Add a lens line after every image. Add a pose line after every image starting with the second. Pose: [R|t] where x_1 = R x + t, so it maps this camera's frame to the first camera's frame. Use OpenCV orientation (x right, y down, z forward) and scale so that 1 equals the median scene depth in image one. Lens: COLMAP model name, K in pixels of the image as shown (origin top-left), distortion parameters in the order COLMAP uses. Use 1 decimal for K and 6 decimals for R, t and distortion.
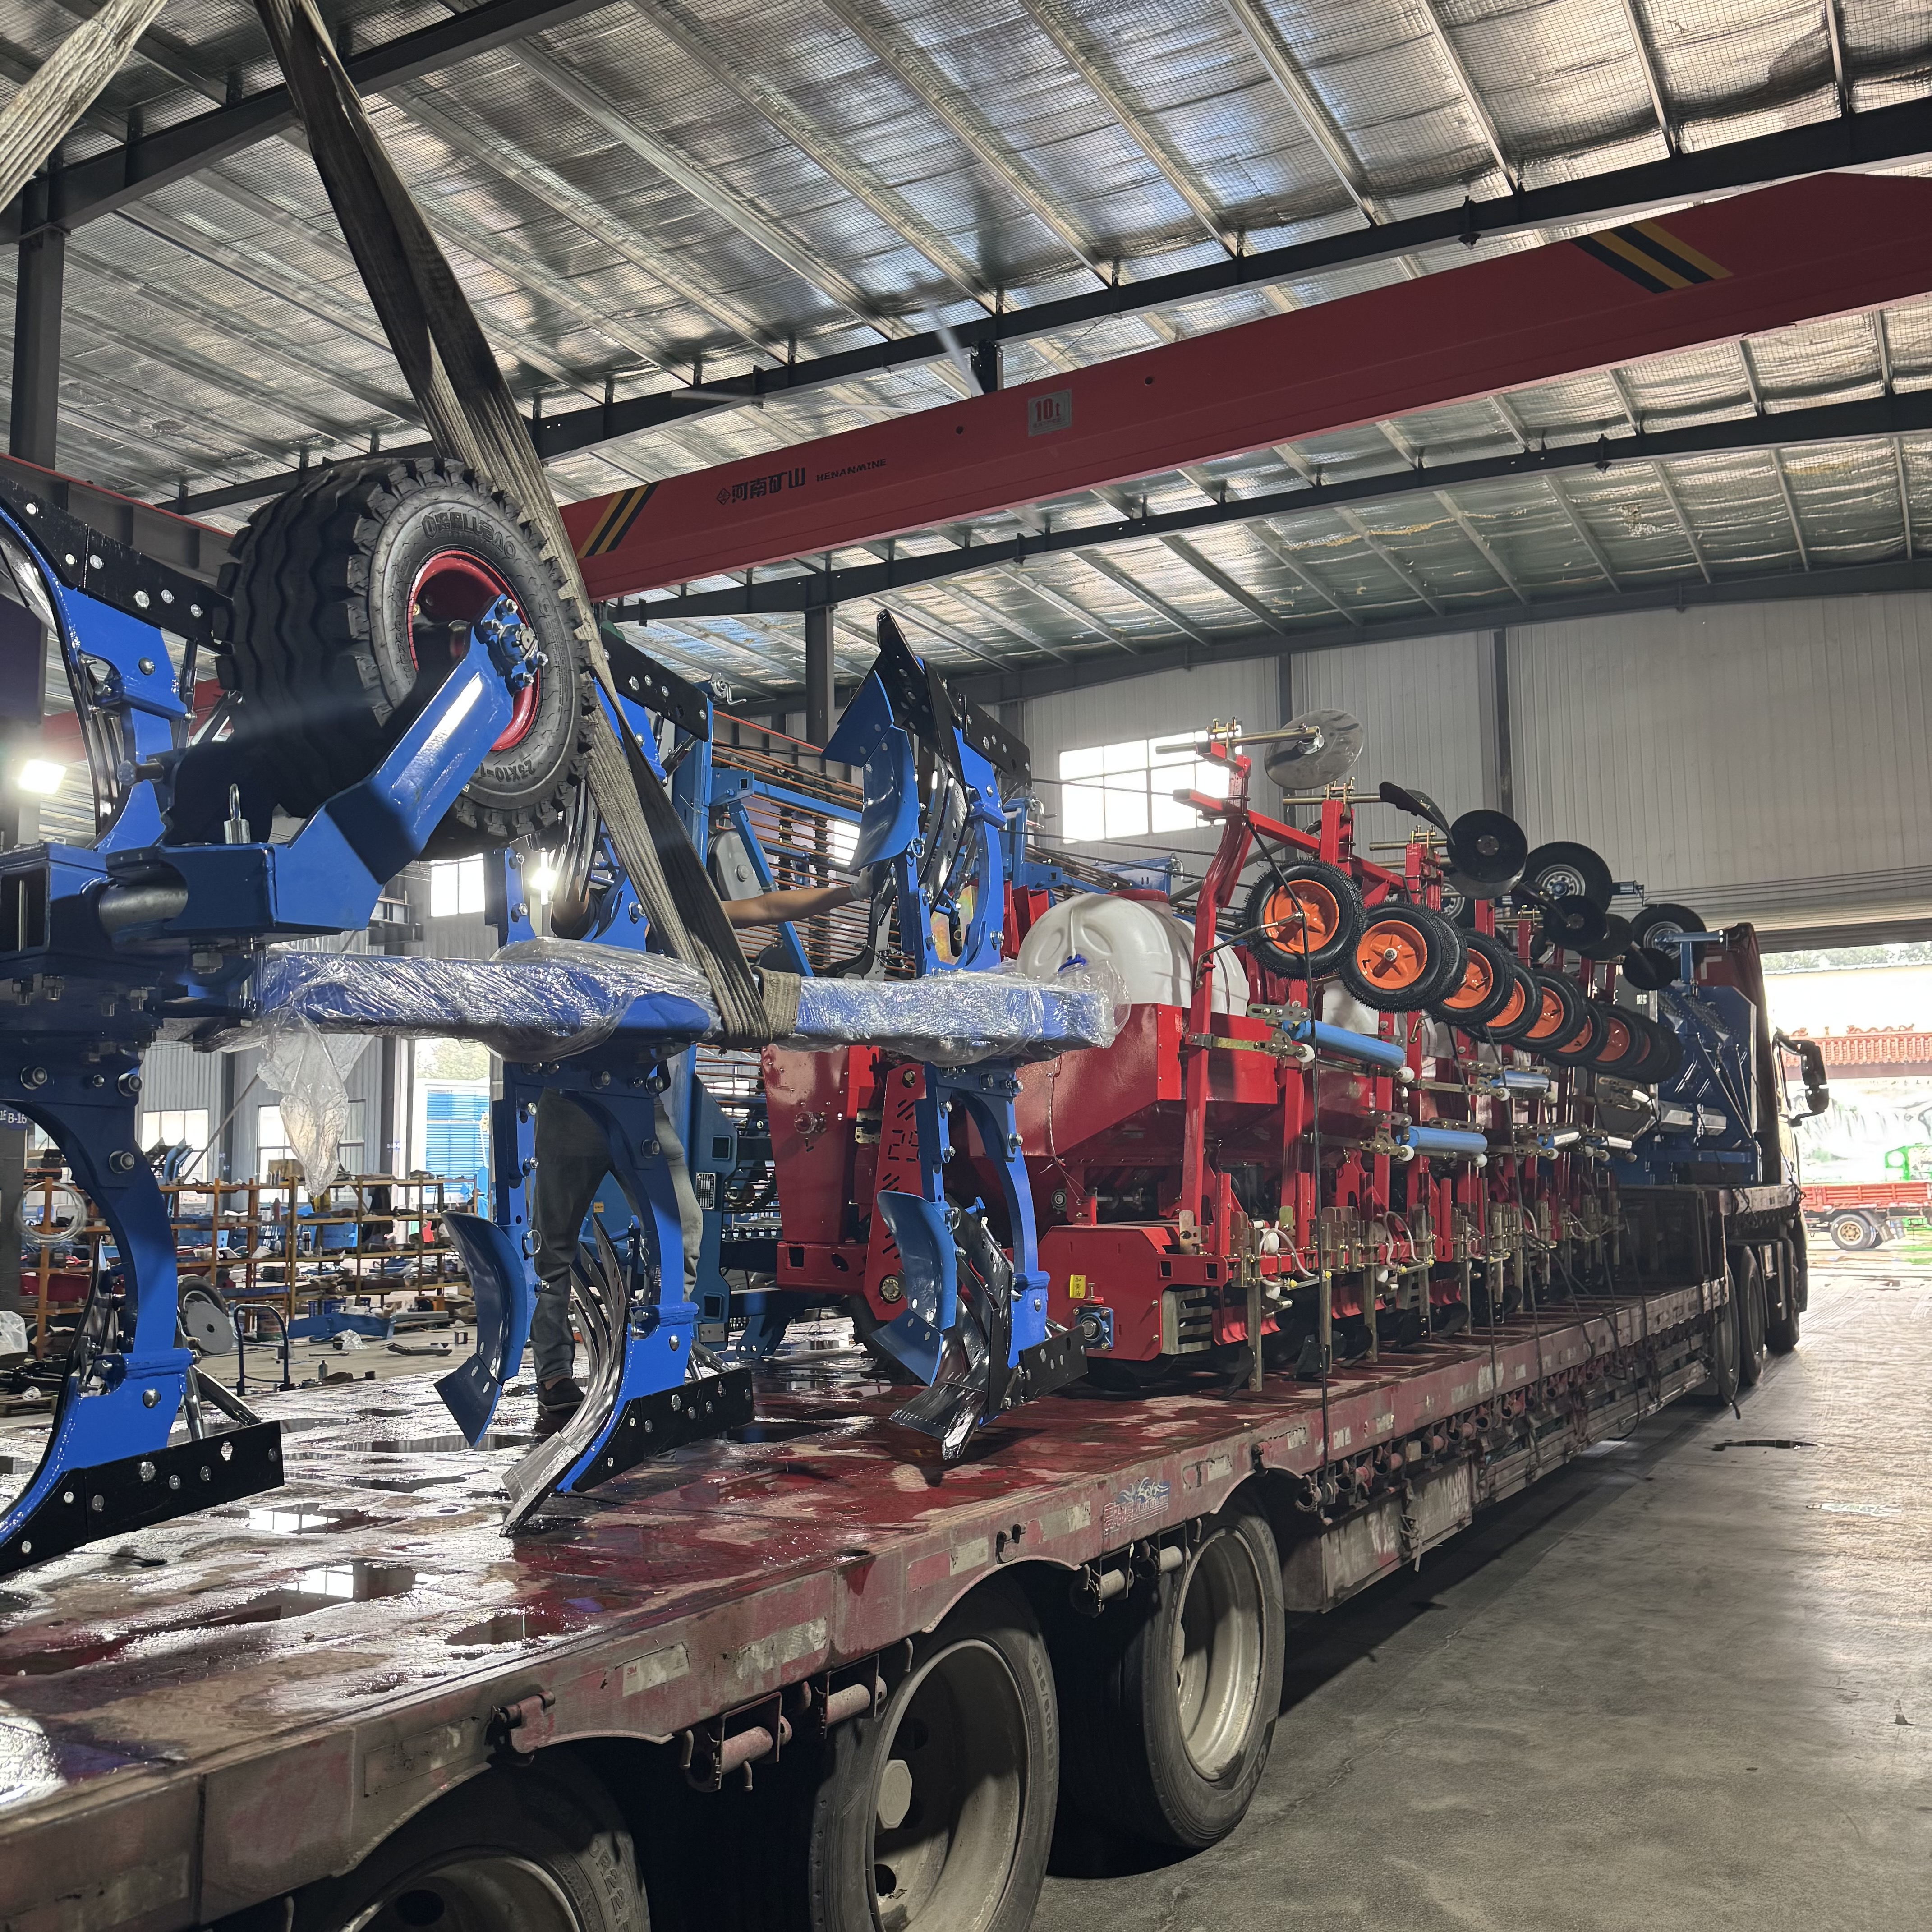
lens RADIAL K [[1804.7, 0, 911.6], [0, 1804.7, 953.0], [0, 0, 1]] dist [0.099155, -0.122907]
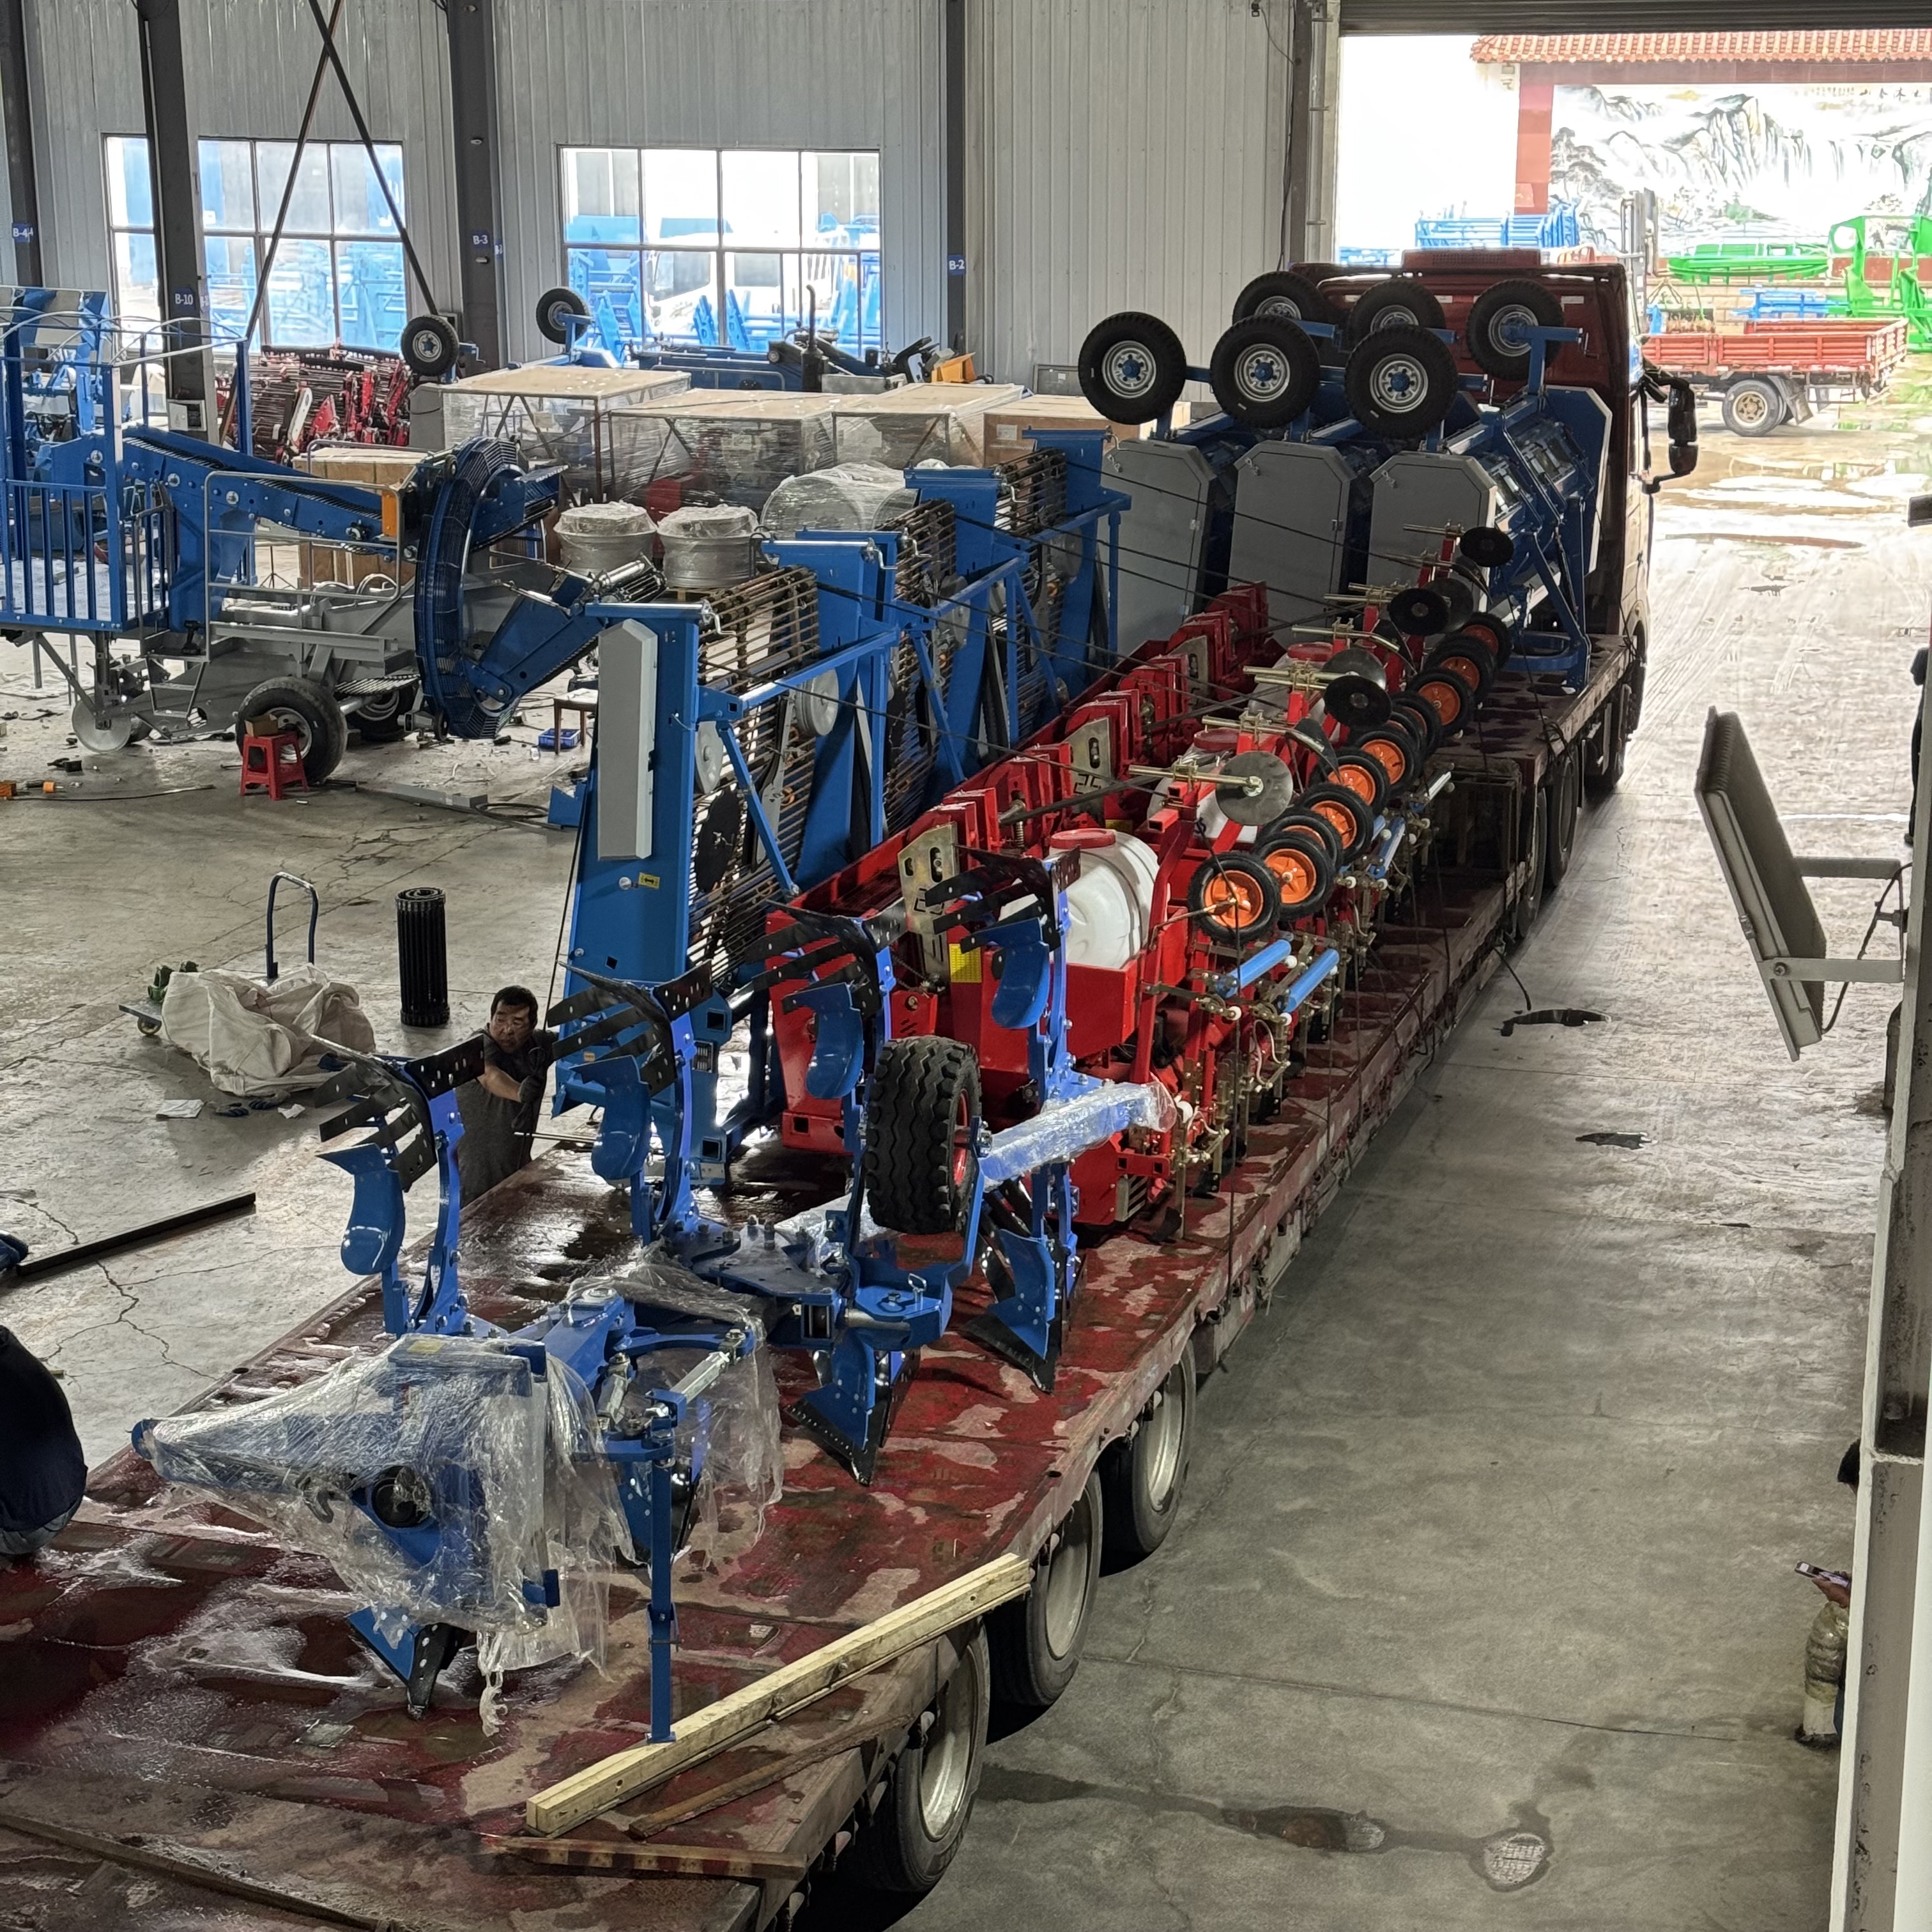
lens RADIAL K [[3428.2, 0, 966.0], [0, 3428.2, 966.0], [0, 0, 1]] dist [0.154619, -0.093437]
pose [[0.971312, -0.047304, 0.233056, -0.536321], [-0.037179, 0.937759, 0.345291, -0.802921], [-0.234884, -0.344050, 0.909098, -1.181365]]
